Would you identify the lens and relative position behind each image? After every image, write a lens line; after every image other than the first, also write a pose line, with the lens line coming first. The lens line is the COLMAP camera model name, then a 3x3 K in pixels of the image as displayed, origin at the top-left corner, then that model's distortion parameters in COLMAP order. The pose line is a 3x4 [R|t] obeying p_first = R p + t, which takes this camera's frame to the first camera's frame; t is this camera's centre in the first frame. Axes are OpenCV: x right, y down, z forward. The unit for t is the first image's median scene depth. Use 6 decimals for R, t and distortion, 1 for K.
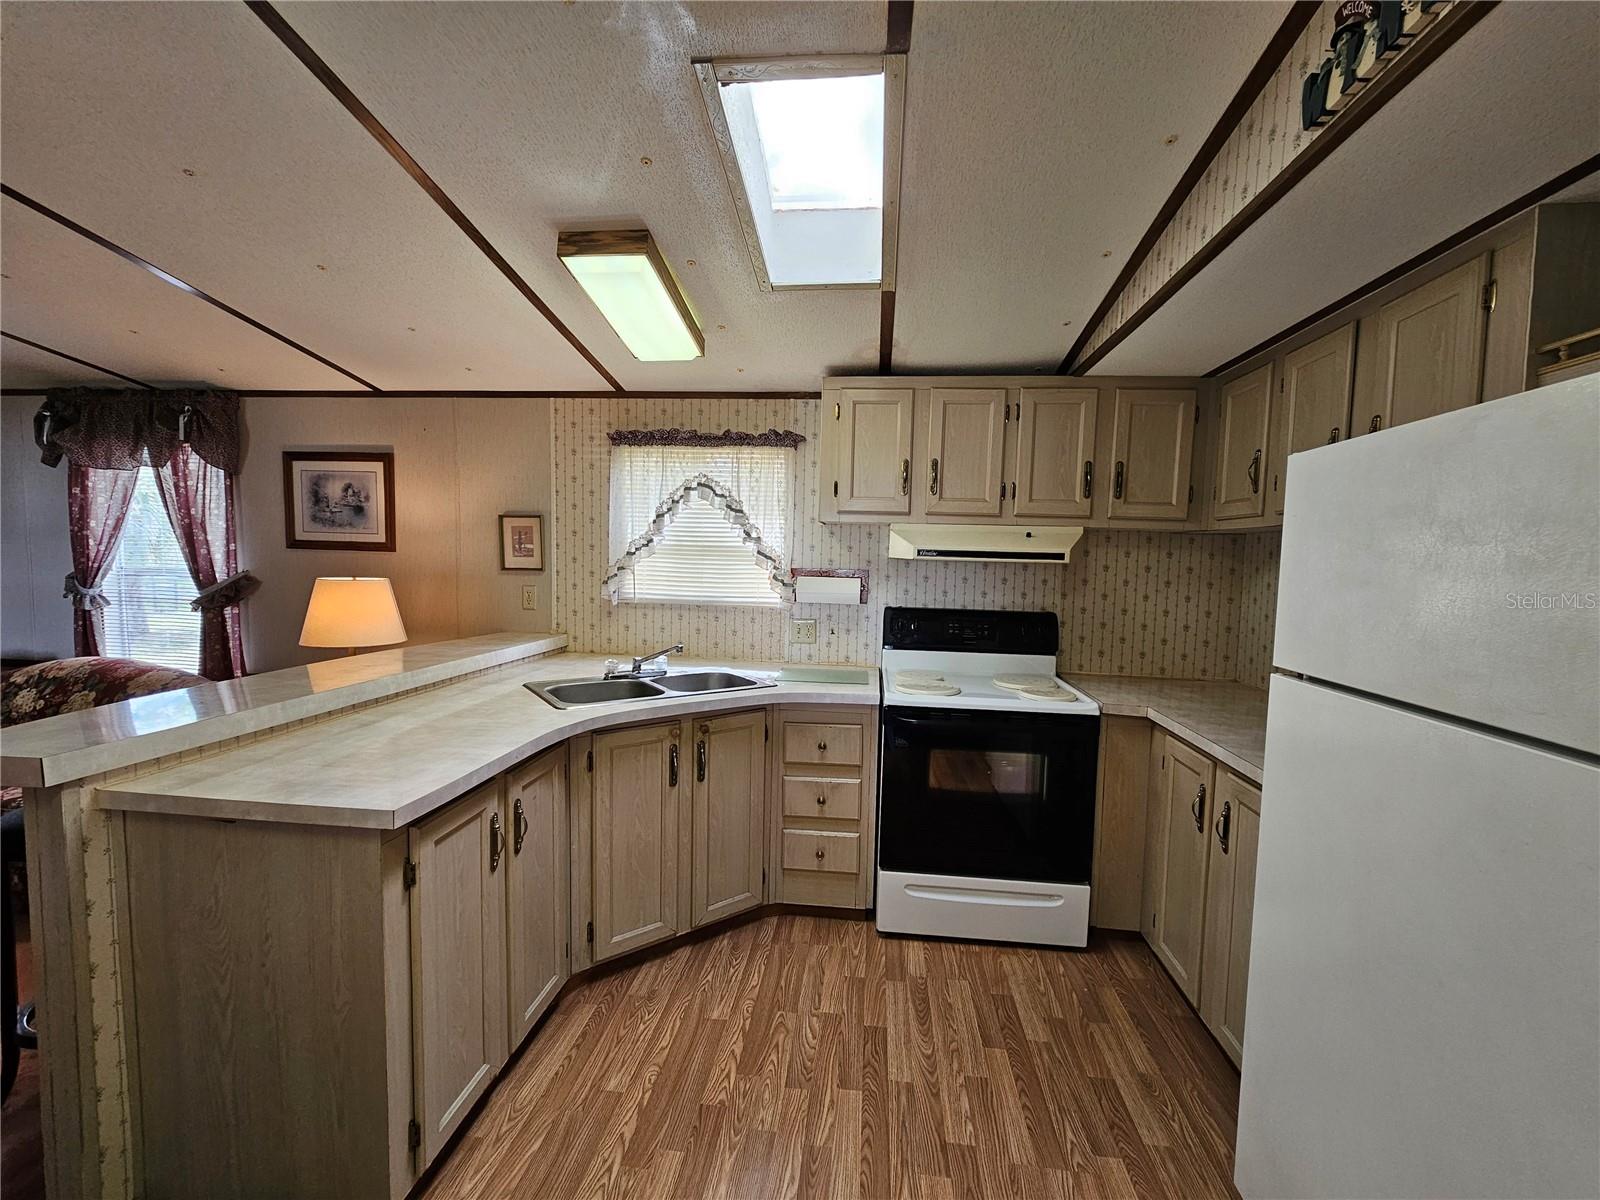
lens RADIAL K [[653.3, 0, 811.1], [0, 653.3, 602.9], [0, 0, 1]] dist [-0.002485, -0.000403]
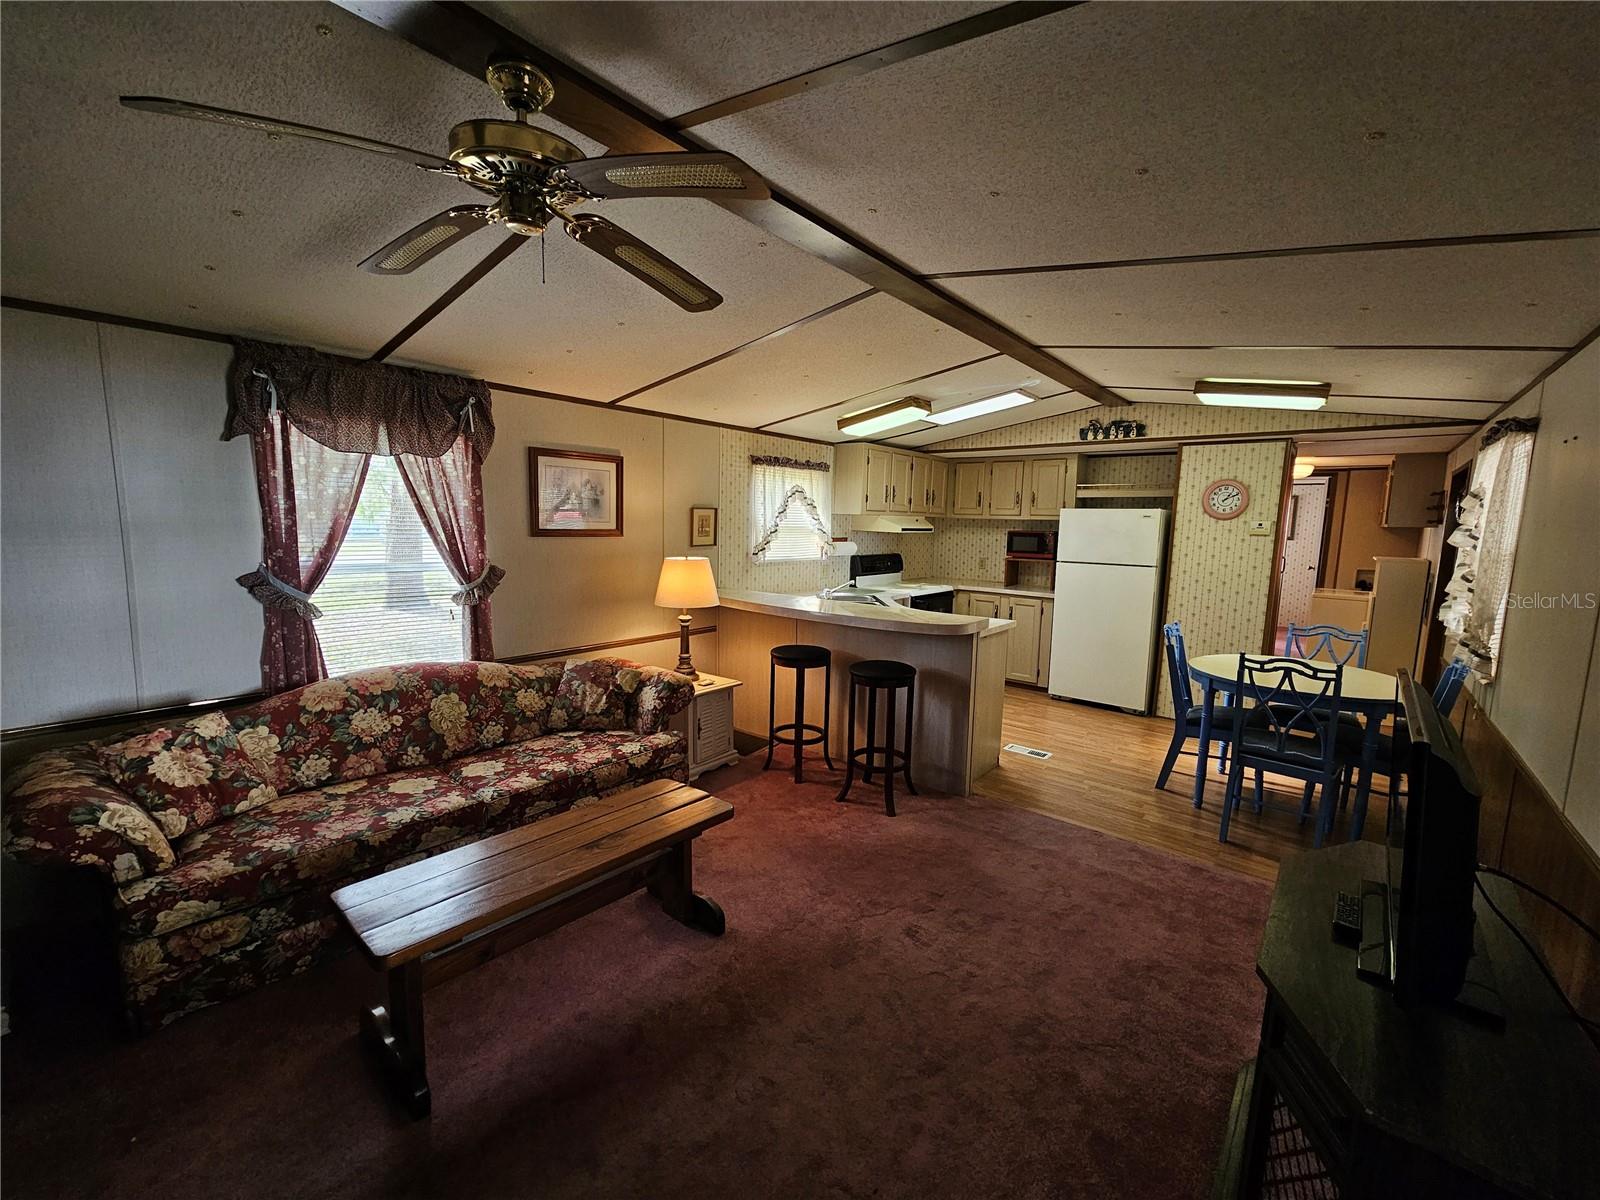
lens RADIAL K [[653.3, 0, 803.3], [0, 653.3, 599.2], [0, 0, 1]] dist [-0.002485, -0.000403]
pose [[0.555984, -0.117112, 0.822901, -1.617151], [0.051955, 0.992985, 0.106215, -0.080554], [-0.829567, -0.016300, 0.558169, 0.021715]]
